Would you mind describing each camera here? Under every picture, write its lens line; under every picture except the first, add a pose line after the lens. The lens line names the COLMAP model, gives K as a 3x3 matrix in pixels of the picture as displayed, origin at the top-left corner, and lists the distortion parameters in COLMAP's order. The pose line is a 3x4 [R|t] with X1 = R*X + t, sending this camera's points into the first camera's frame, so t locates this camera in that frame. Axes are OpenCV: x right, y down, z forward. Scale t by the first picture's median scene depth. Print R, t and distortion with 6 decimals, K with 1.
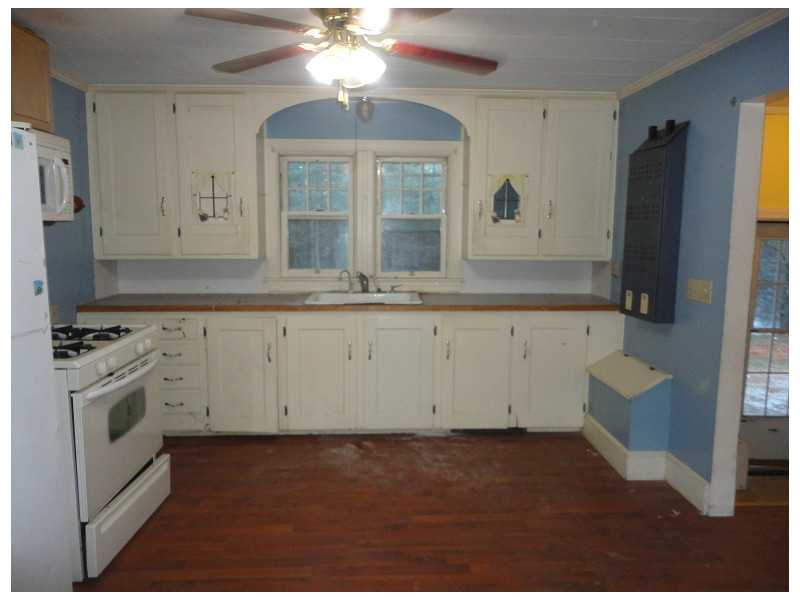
lens RADIAL K [[570.2, 0, 400.0], [0, 570.2, 300.0], [0, 0, 1]] dist [-0.046818, -0.003102]
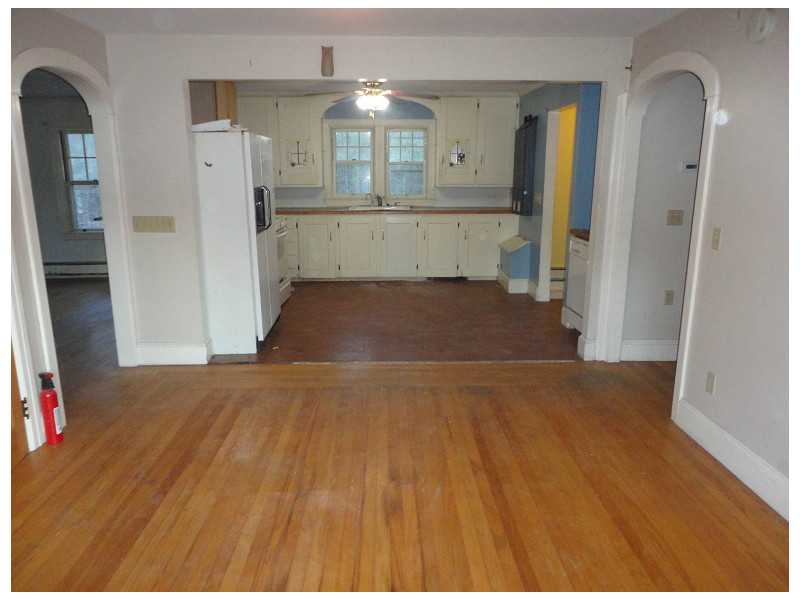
lens RADIAL K [[561.2, 0, 399.6], [0, 561.2, 282.9], [0, 0, 1]] dist [-0.002318, -0.000626]
pose [[0.999778, -0.003801, -0.020714, 0.038818], [0.005424, 0.996871, 0.078863, 0.098392], [0.020350, -0.078958, 0.996670, -0.860274]]
